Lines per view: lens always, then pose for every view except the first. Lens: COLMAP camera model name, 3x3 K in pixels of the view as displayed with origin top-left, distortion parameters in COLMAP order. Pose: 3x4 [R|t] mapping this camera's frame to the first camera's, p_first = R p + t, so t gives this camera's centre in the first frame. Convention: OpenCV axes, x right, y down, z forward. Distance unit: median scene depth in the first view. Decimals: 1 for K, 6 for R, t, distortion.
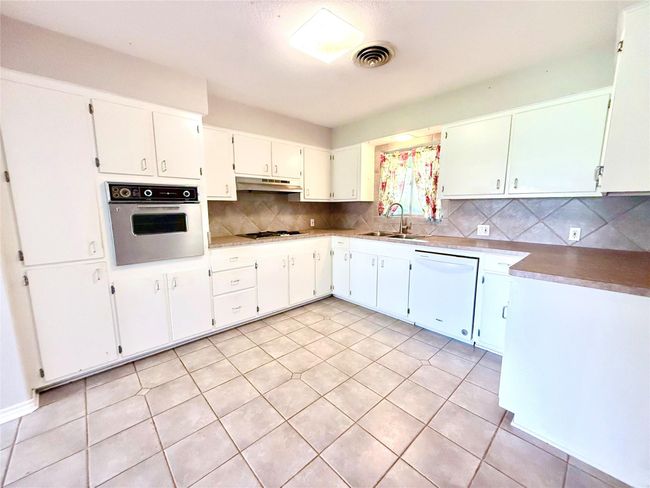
lens RADIAL K [[260.6, 0, 320.9], [0, 260.6, 243.9], [0, 0, 1]] dist [0.004829, 0.000167]
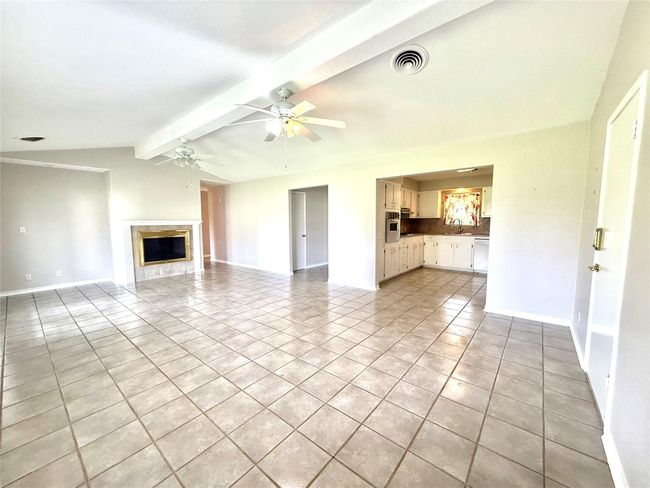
lens RADIAL K [[260.6, 0, 328.8], [0, 260.6, 243.0], [0, 0, 1]] dist [0.004829, 0.000167]
pose [[0.989700, -0.013299, 0.142536, -1.000072], [0.021805, 0.998062, -0.058278, 0.133898], [-0.141485, 0.060785, 0.988072, -0.896096]]
